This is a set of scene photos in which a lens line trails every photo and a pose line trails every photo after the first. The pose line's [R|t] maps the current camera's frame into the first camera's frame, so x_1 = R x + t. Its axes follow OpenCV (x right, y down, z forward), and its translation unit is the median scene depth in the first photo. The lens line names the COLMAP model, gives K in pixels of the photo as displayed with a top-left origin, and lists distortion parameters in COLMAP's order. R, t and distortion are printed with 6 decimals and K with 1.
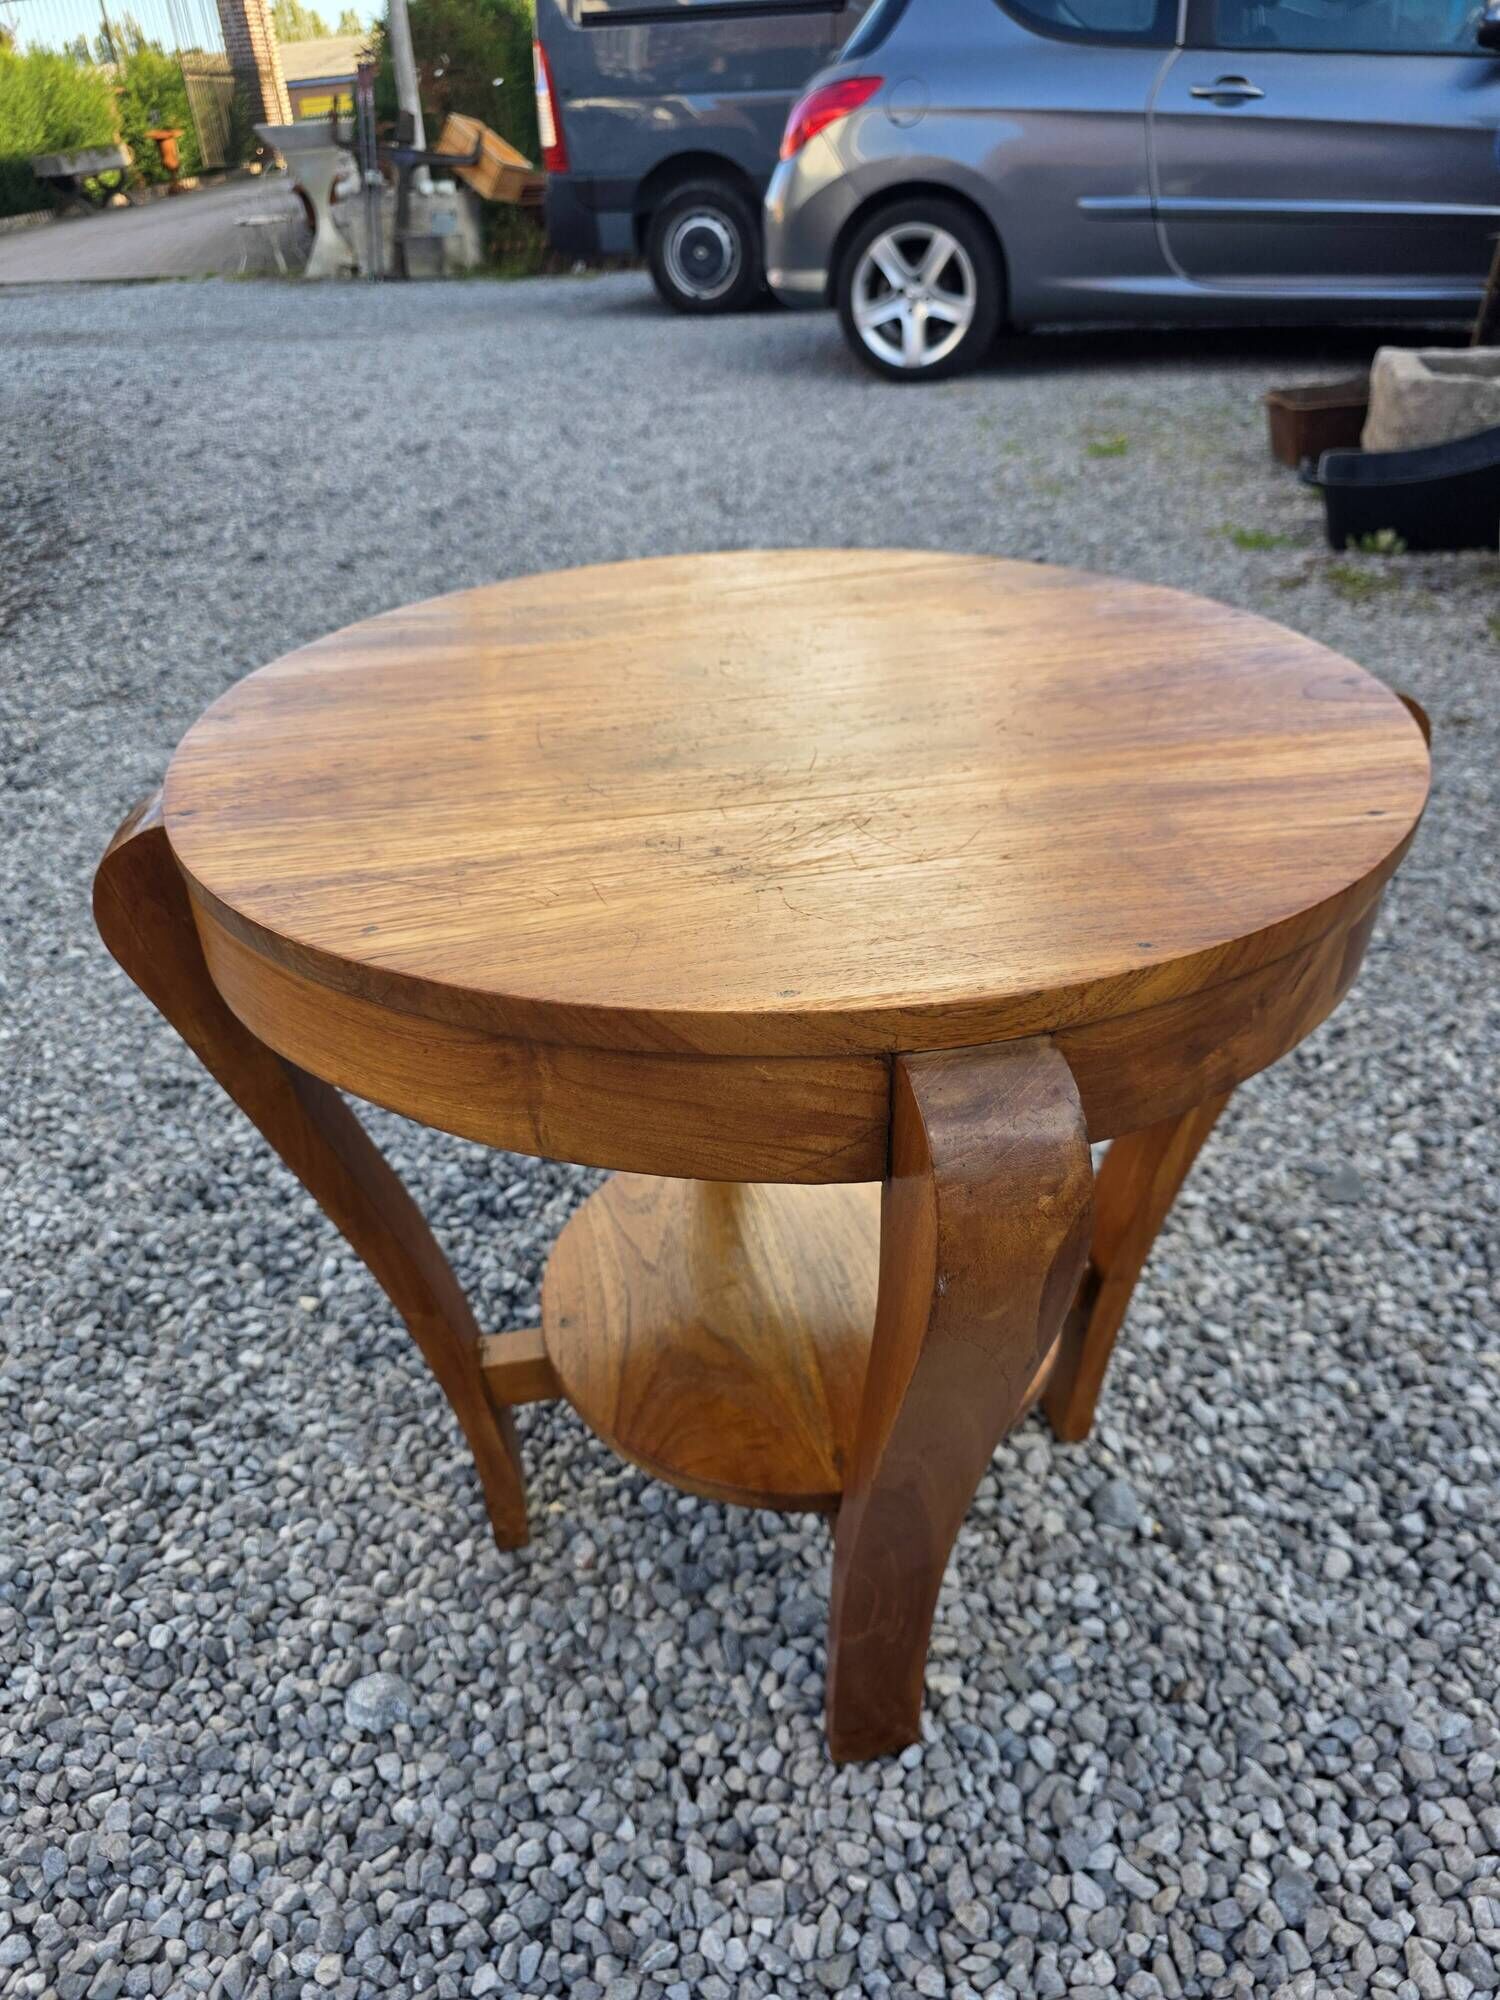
lens RADIAL K [[1375.4, 0, 740.7], [0, 1375.4, 1028.3], [0, 0, 1]] dist [0.020826, -0.017974]
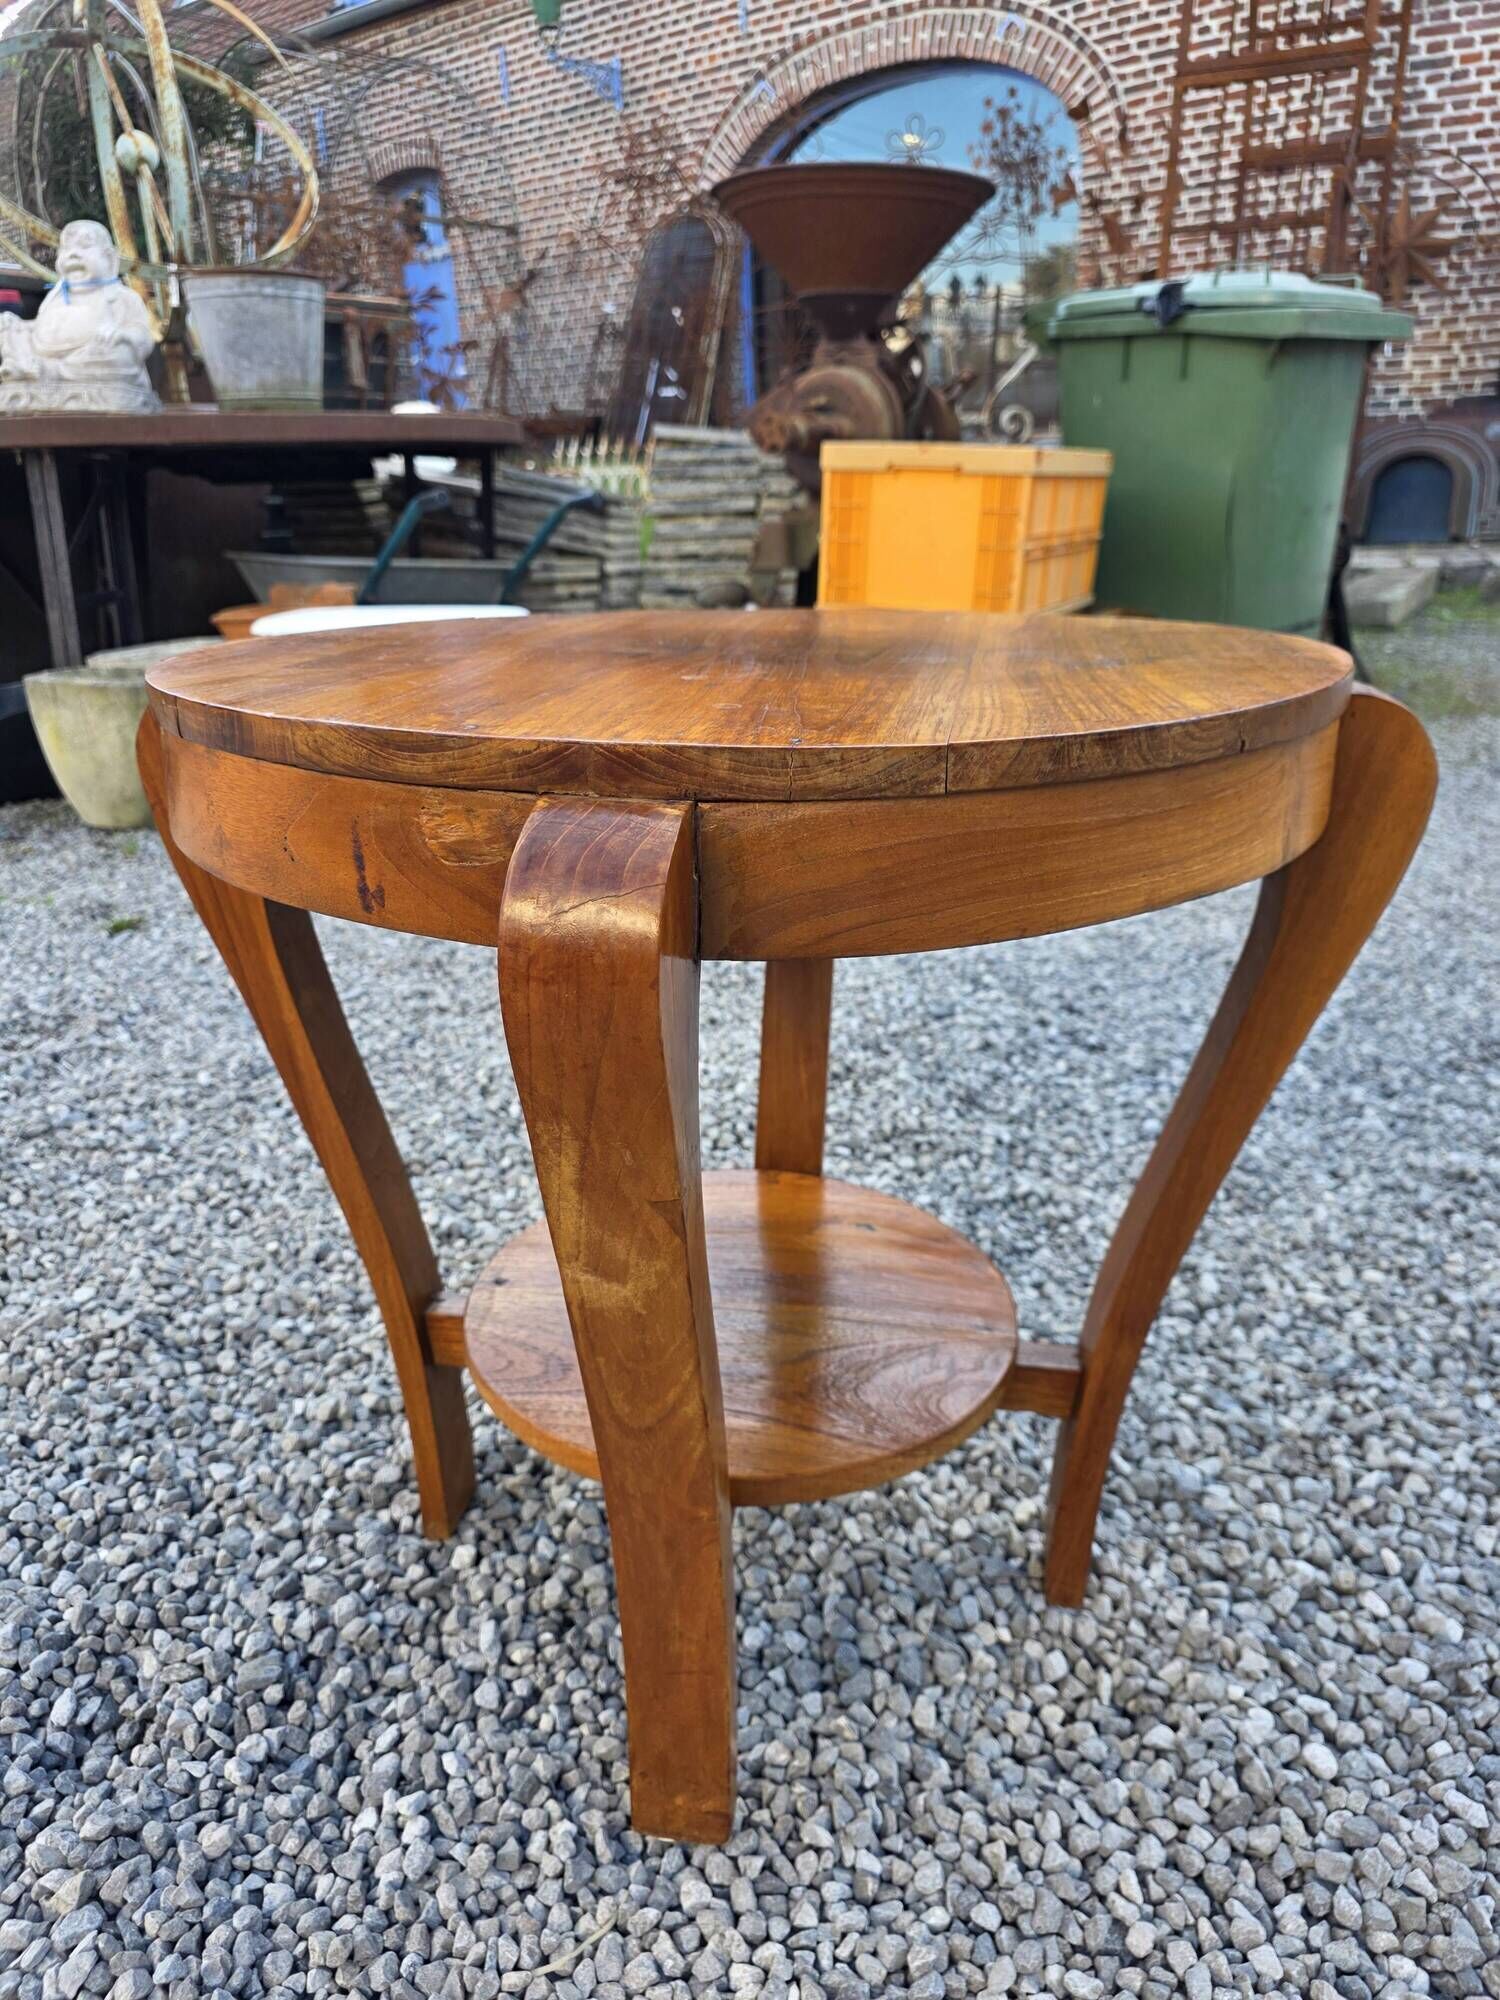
lens RADIAL K [[1370.4, 0, 742.6], [0, 1370.4, 1001.0], [0, 0, 1]] dist [0.021553, -0.019686]
pose [[0.342700, -0.294746, 0.892010, -0.766874], [0.510282, 0.855628, 0.086680, -0.078393], [-0.788777, 0.425471, 0.443628, 0.511150]]
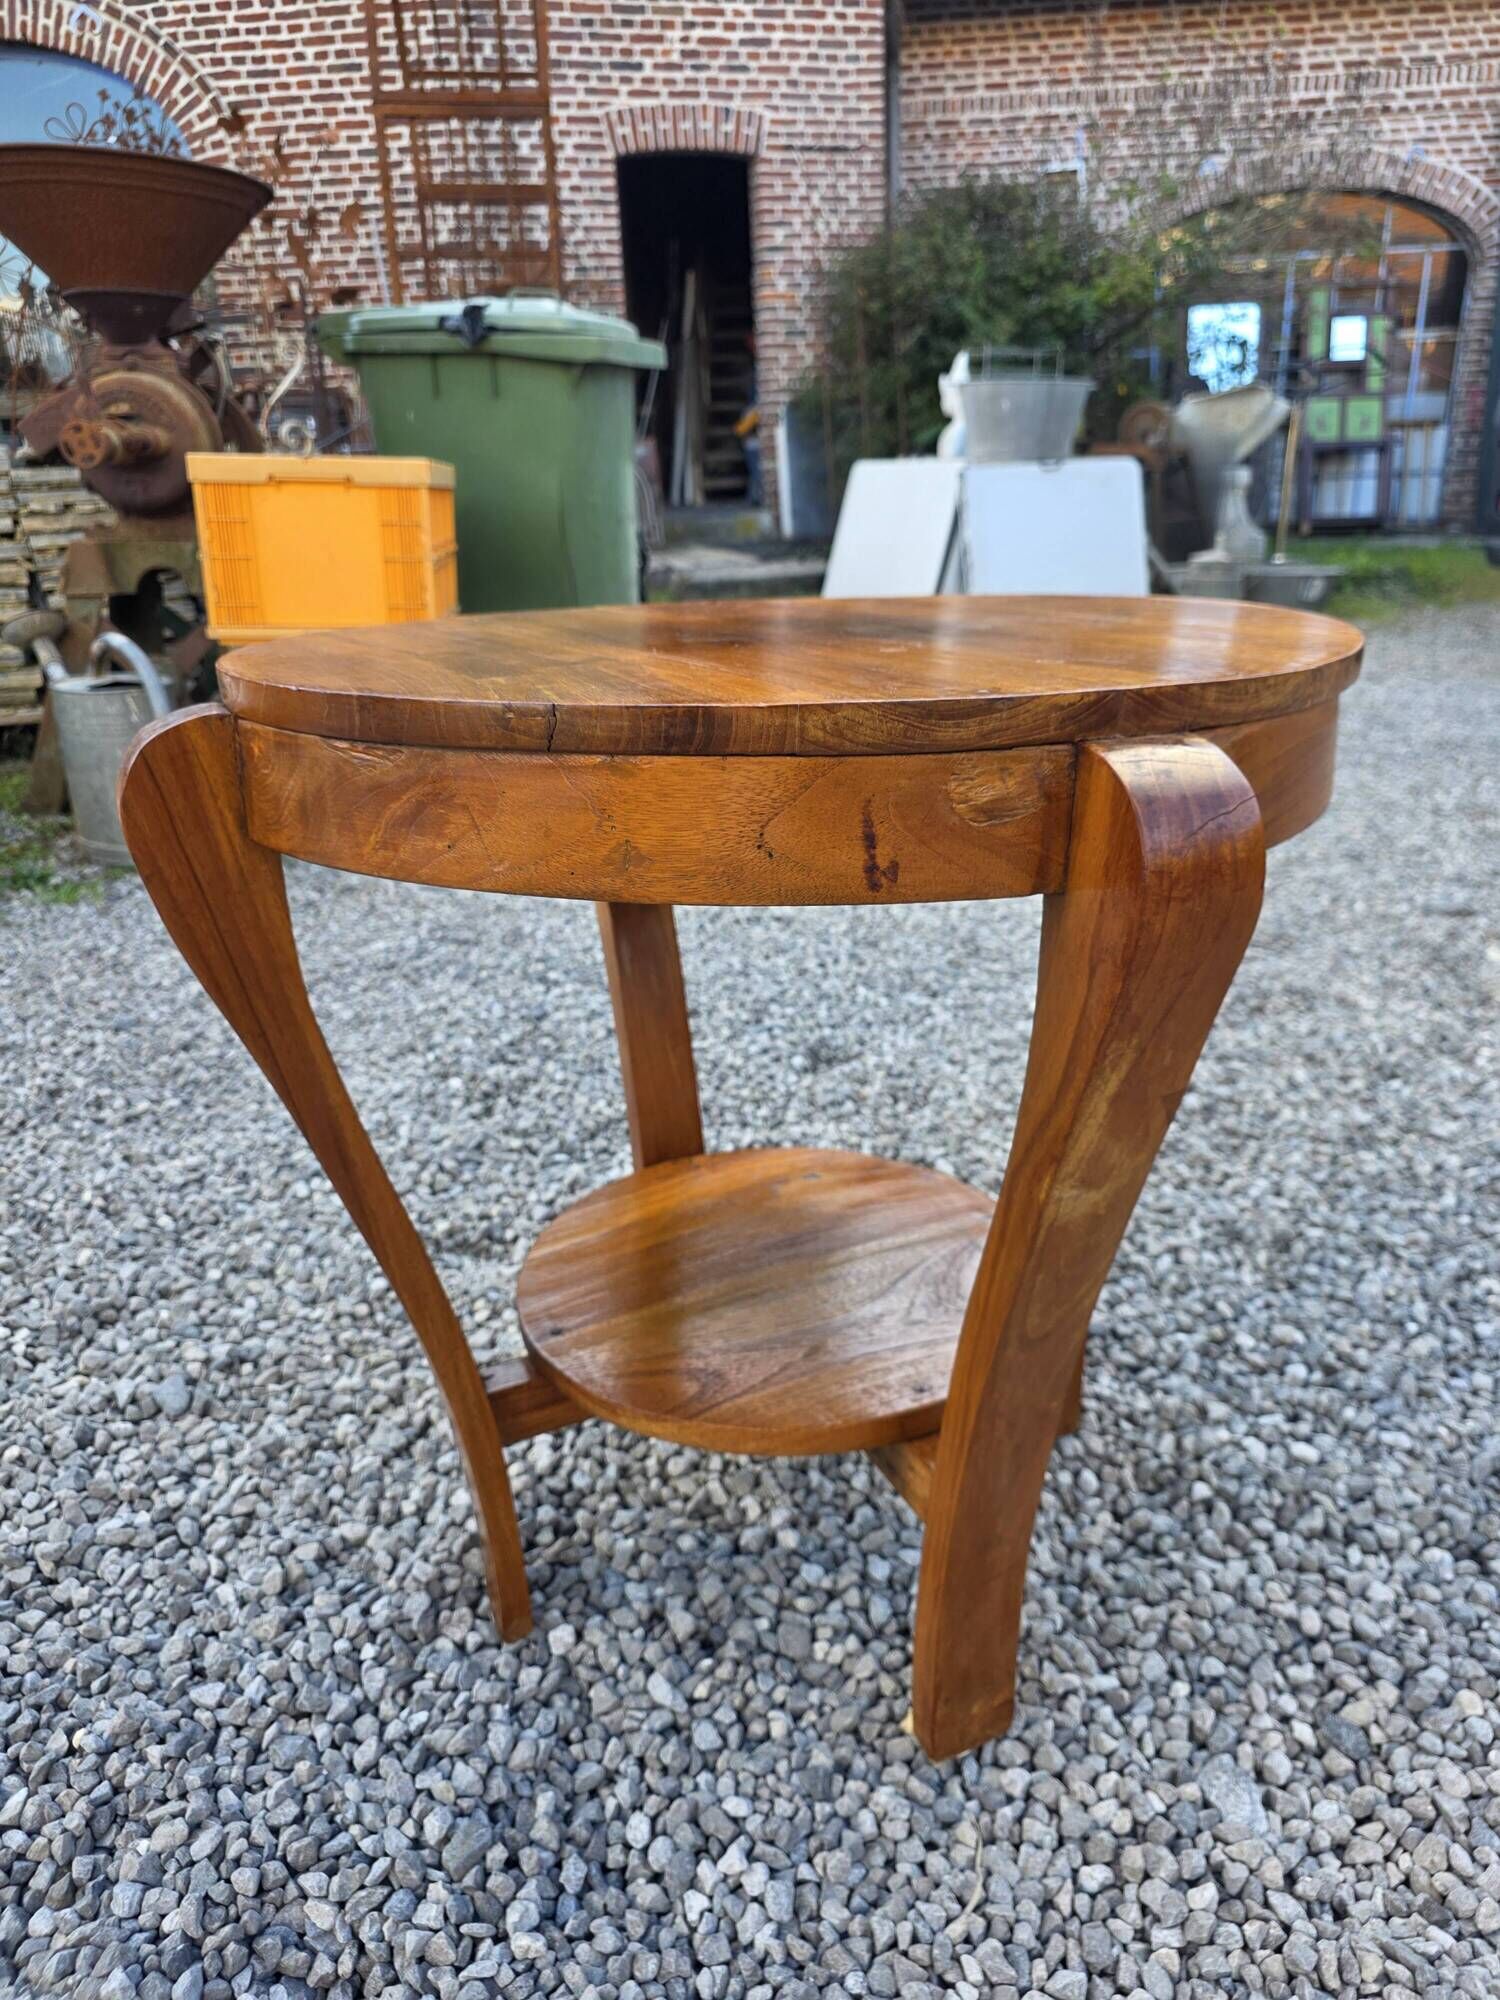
lens RADIAL K [[1370.4, 0, 774.2], [0, 1370.4, 992.5], [0, 0, 1]] dist [0.021553, -0.019686]
pose [[-0.253577, -0.288543, 0.923278, -0.827267], [0.555639, 0.737850, 0.383199, -0.351532], [-0.791810, 0.610180, -0.026776, 0.948056]]
